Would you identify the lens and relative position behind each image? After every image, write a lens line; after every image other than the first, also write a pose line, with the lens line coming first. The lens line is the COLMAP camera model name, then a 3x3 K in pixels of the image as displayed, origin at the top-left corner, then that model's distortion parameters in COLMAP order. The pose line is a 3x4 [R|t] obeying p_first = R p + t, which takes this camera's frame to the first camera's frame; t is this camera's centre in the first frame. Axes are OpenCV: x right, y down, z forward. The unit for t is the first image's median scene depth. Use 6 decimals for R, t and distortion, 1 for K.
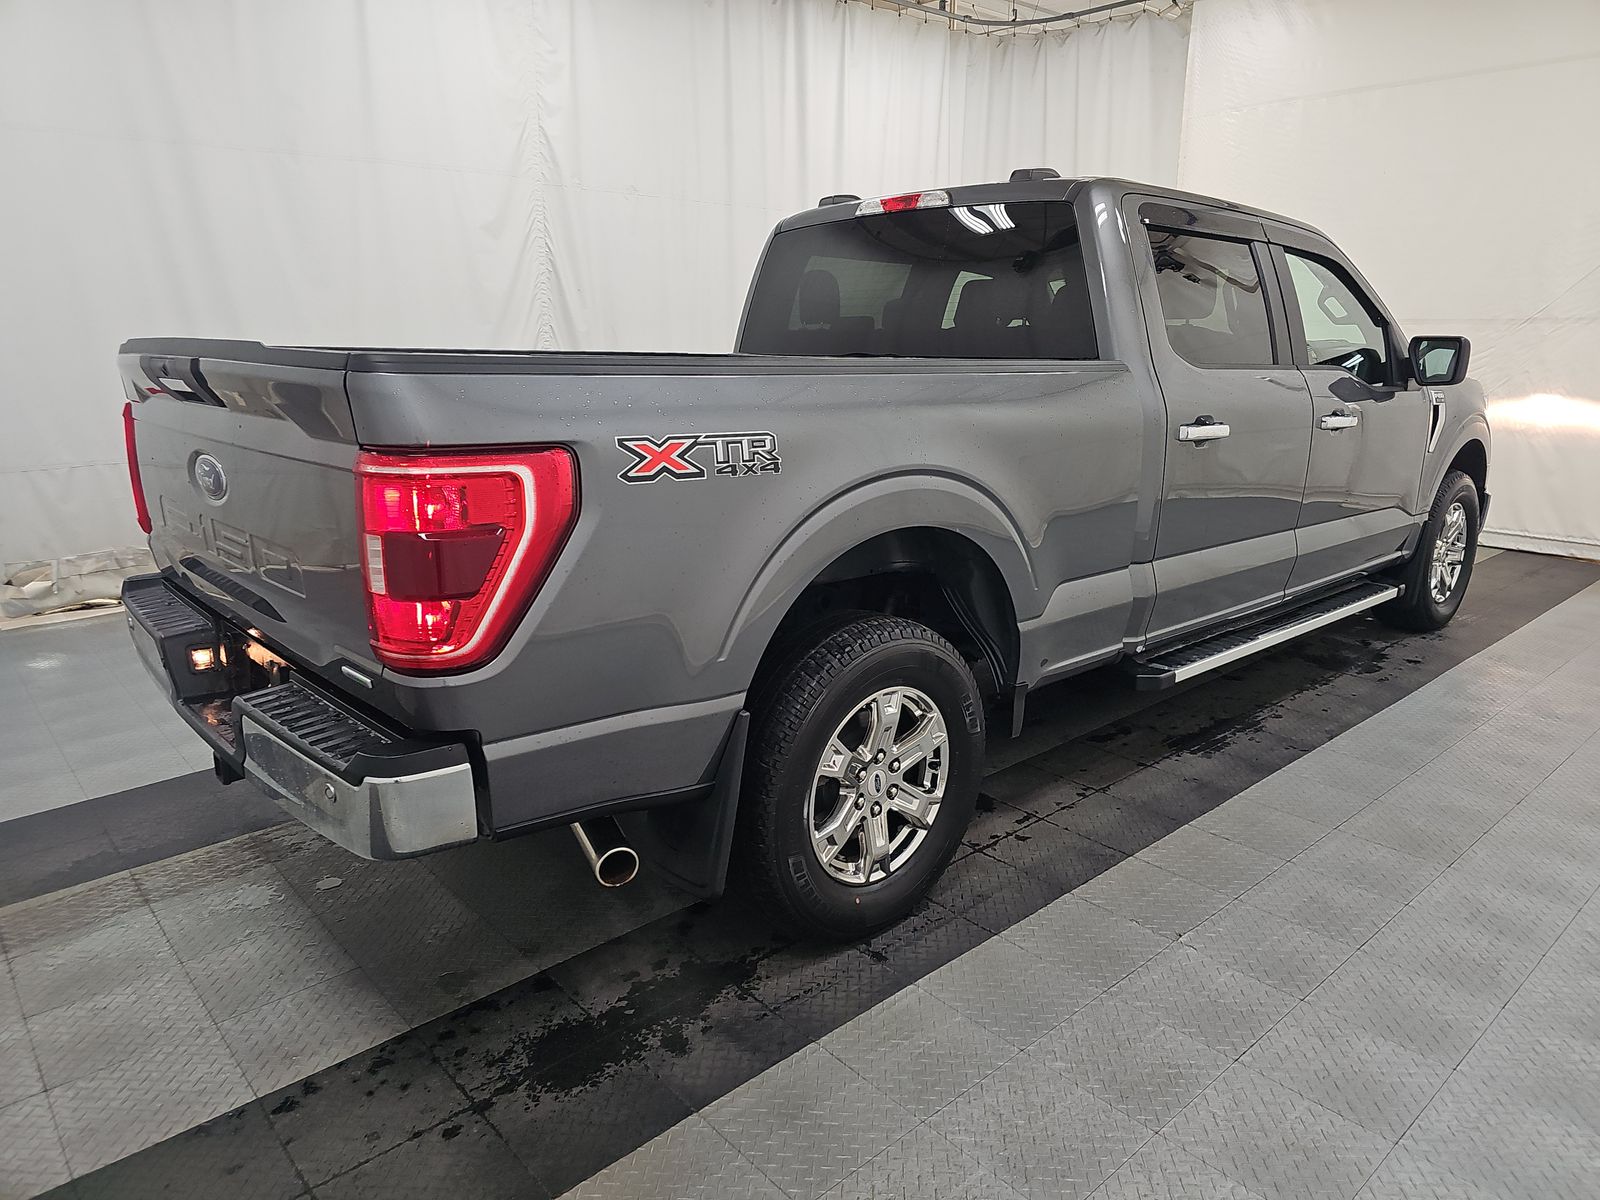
lens RADIAL K [[1049.8, 0, 800.0], [0, 1049.8, 600.0], [0, 0, 1]] dist [0.011424, 0.001690]
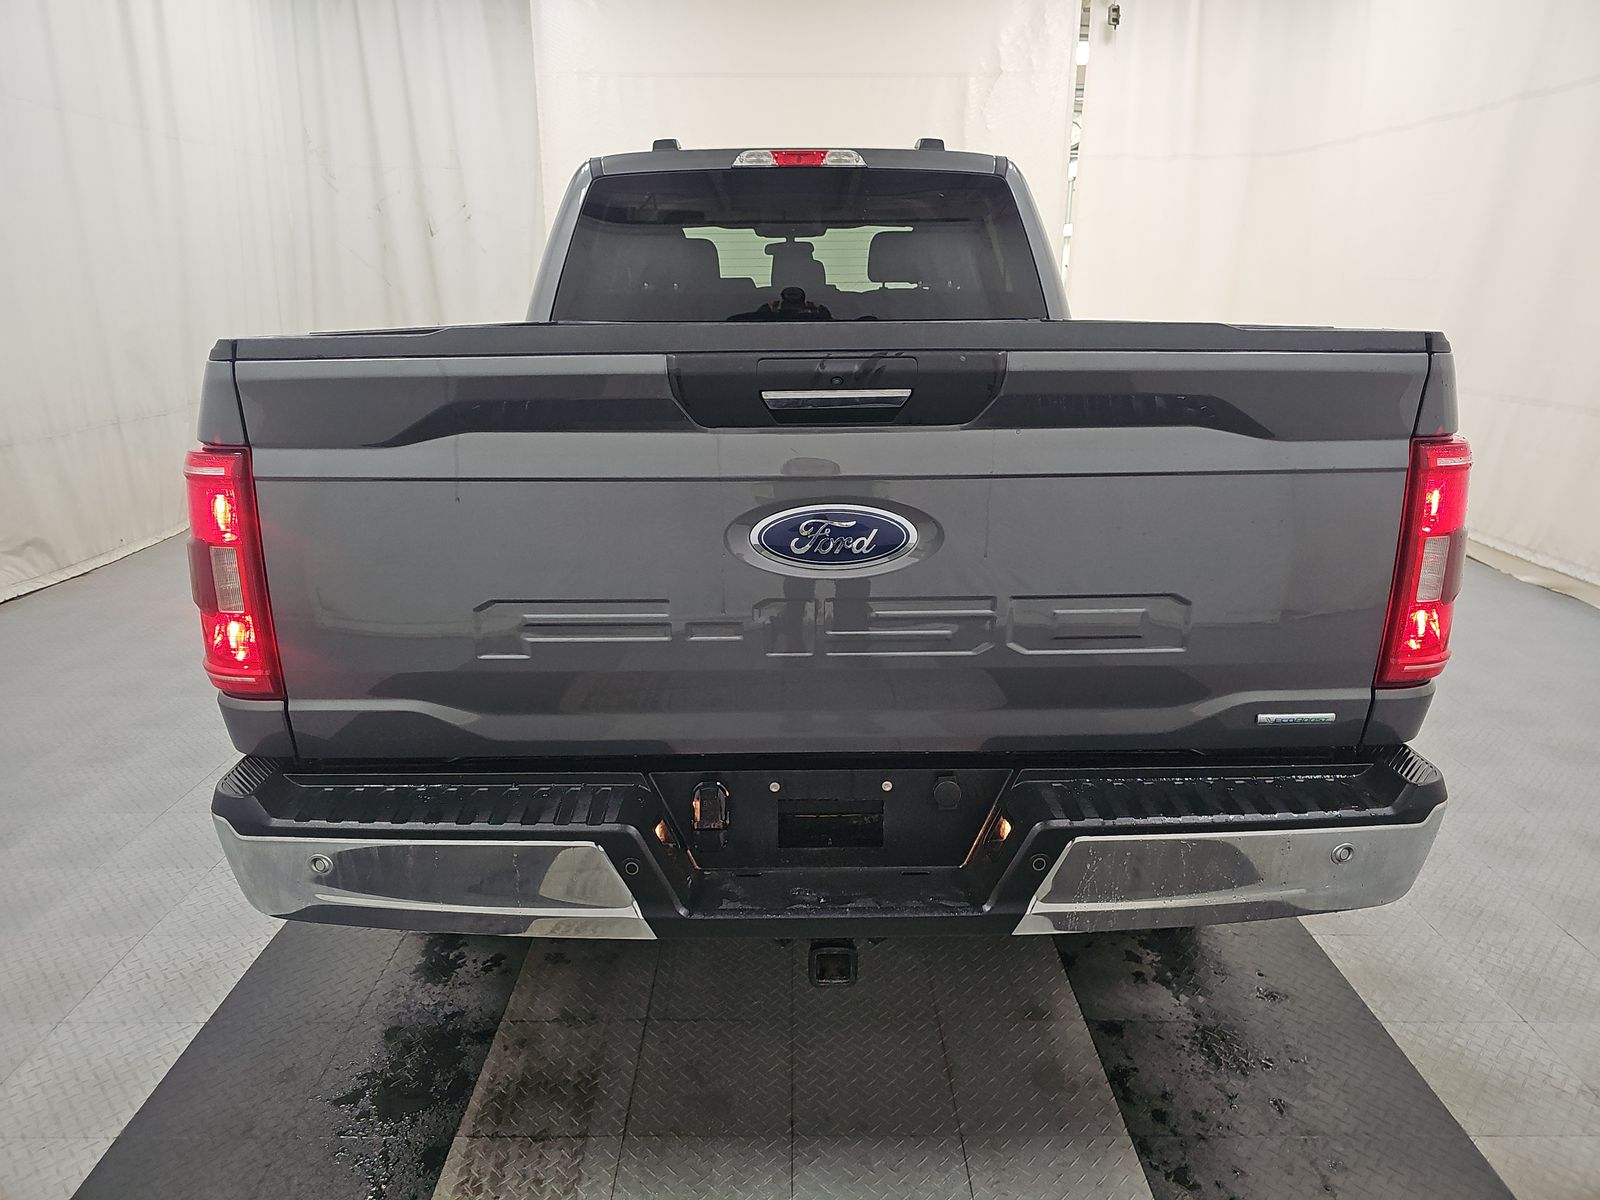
lens RADIAL K [[1056.5, 0, 800.0], [0, 1056.5, 600.0], [0, 0, 1]] dist [0.000419, 0.000072]
pose [[0.663132, -0.211010, 0.718144, -0.980295], [0.183469, 0.975995, 0.117358, -0.147966], [-0.725668, 0.053934, 0.685928, 0.542214]]
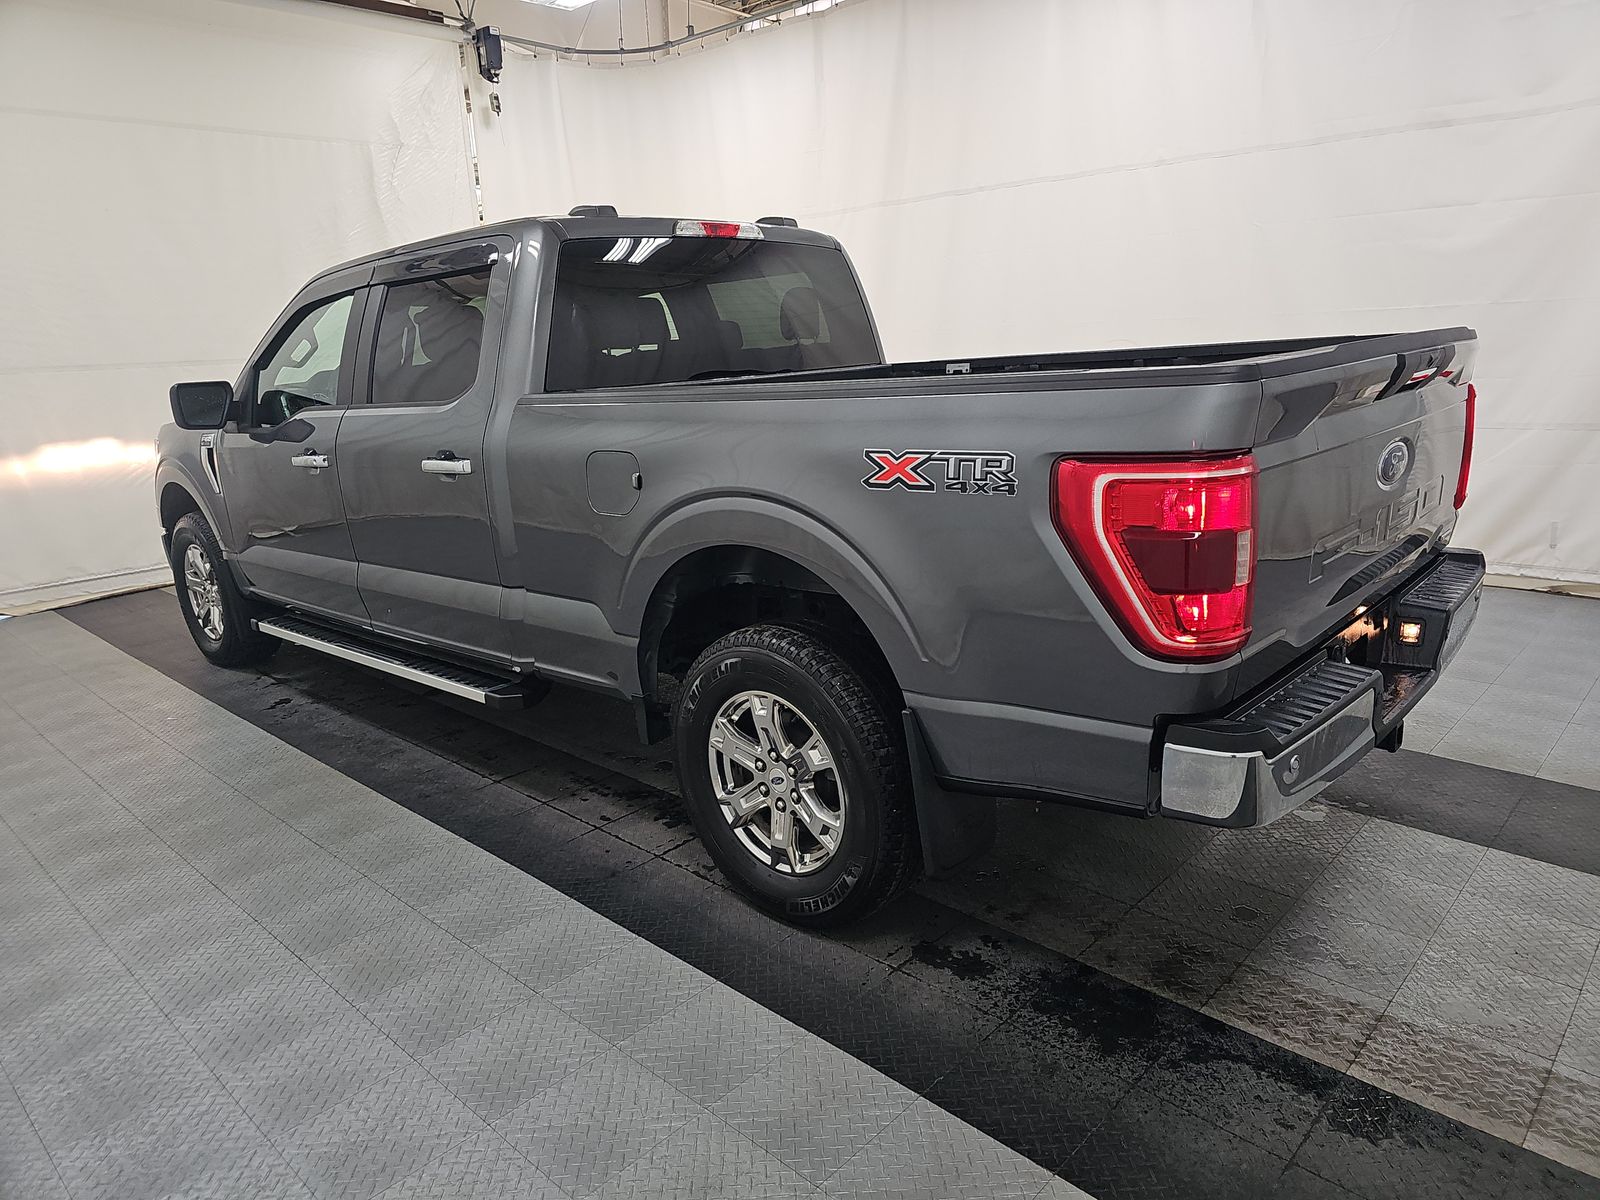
lens RADIAL K [[1056.5, 0, 800.0], [0, 1056.5, 600.0], [0, 0, 1]] dist [0.000419, 0.000072]
pose [[-0.096591, -0.235382, 0.967091, -1.483836], [0.285684, 0.924195, 0.253475, -0.411495], [-0.953444, 0.300765, -0.022024, 1.551505]]
